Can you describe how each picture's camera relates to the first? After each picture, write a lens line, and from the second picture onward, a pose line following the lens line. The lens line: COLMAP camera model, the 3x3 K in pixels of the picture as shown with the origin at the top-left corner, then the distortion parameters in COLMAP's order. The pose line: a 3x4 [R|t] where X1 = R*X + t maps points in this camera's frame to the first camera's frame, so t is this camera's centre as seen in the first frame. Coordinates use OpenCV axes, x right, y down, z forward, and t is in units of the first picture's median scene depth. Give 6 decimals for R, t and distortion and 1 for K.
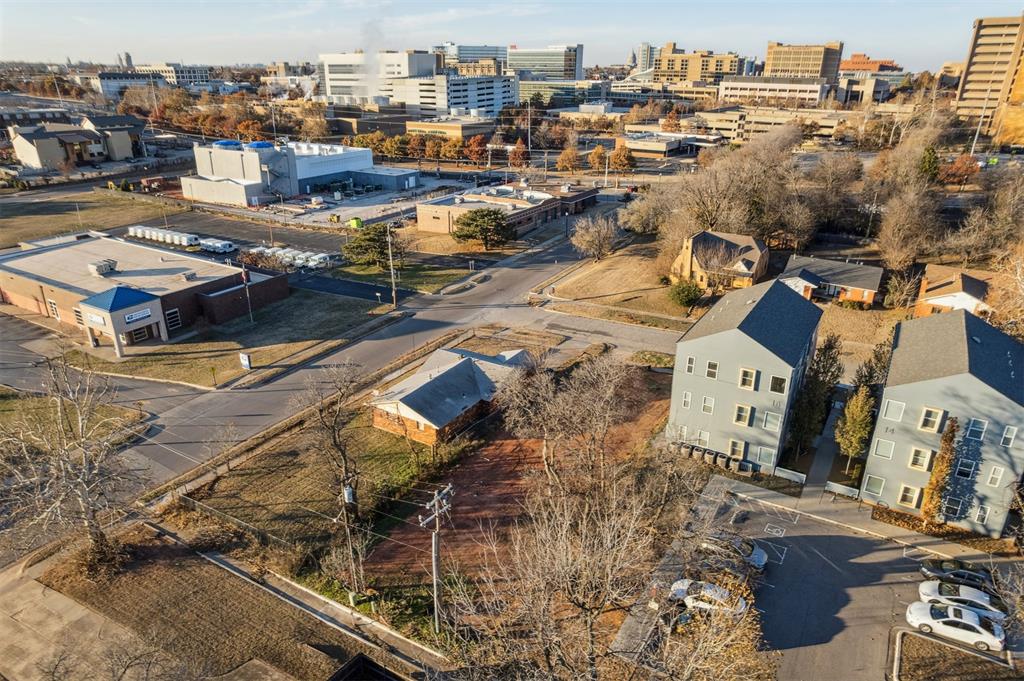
lens RADIAL K [[680.4, 0, 515.5], [0, 680.4, 344.9], [0, 0, 1]] dist [-0.083986, 0.079456]
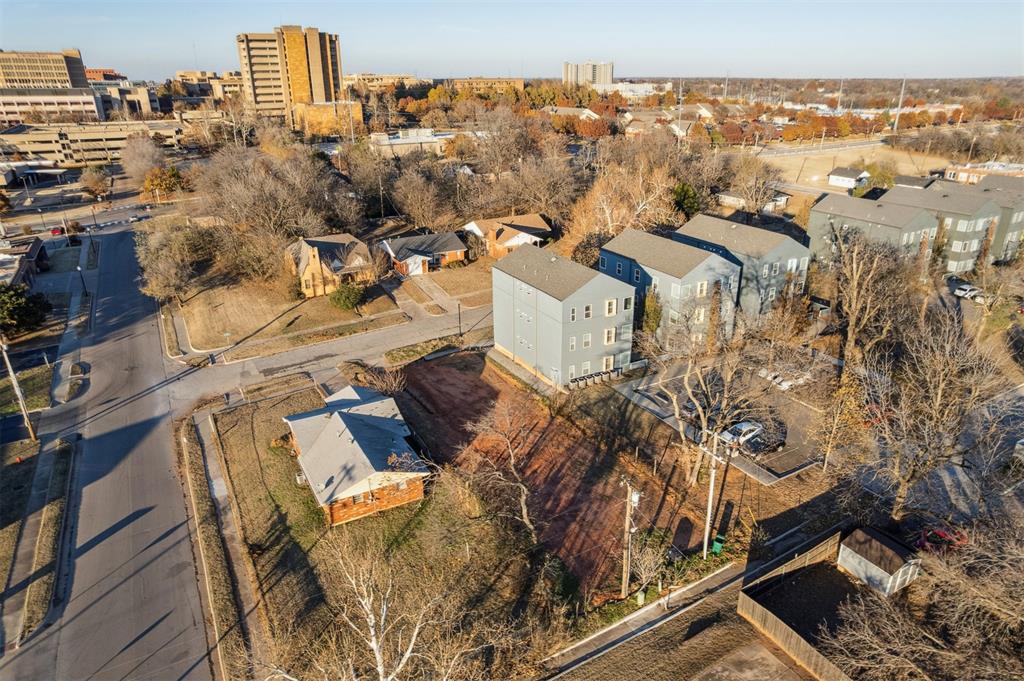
lens RADIAL K [[665.9, 0, 524.0], [0, 665.9, 342.4], [0, 0, 1]] dist [-0.070101, 0.062049]
pose [[0.486584, -0.337682, 0.805734, -0.436997], [0.343837, 0.921867, 0.178710, -0.095780], [-0.803127, 0.190083, 0.564673, 0.218283]]
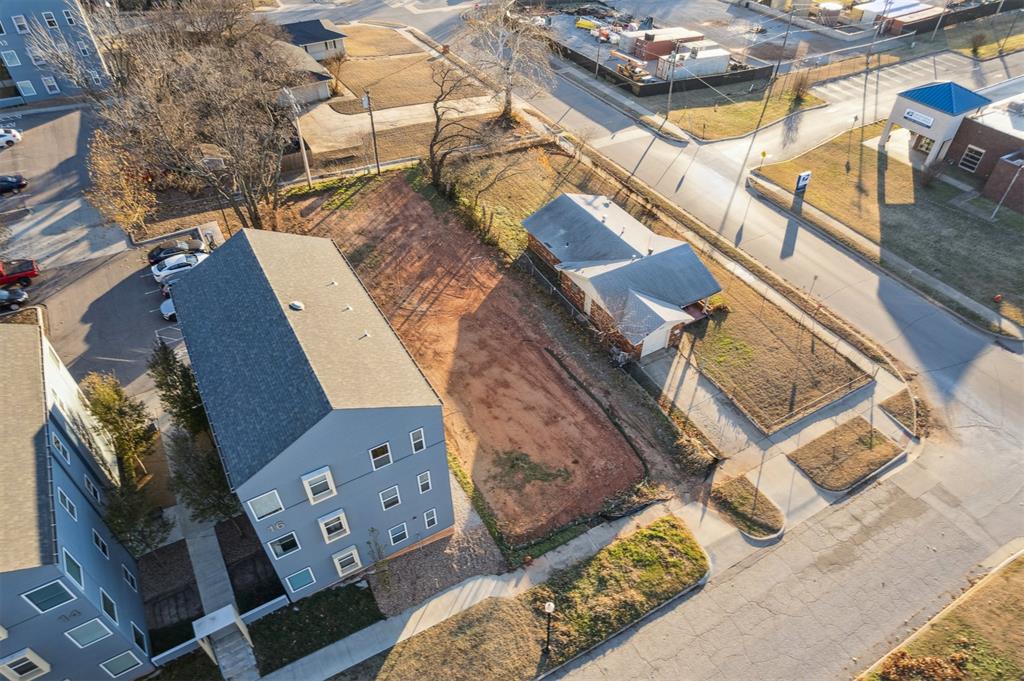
lens RADIAL K [[657.4, 0, 516.1], [0, 657.4, 352.9], [0, 0, 1]] dist [-0.081405, 0.074926]
pose [[-0.478440, 0.596085, -0.644808, 0.368434], [-0.343392, 0.548826, 0.762149, -0.296374], [0.808194, 0.586065, -0.057889, 0.707251]]
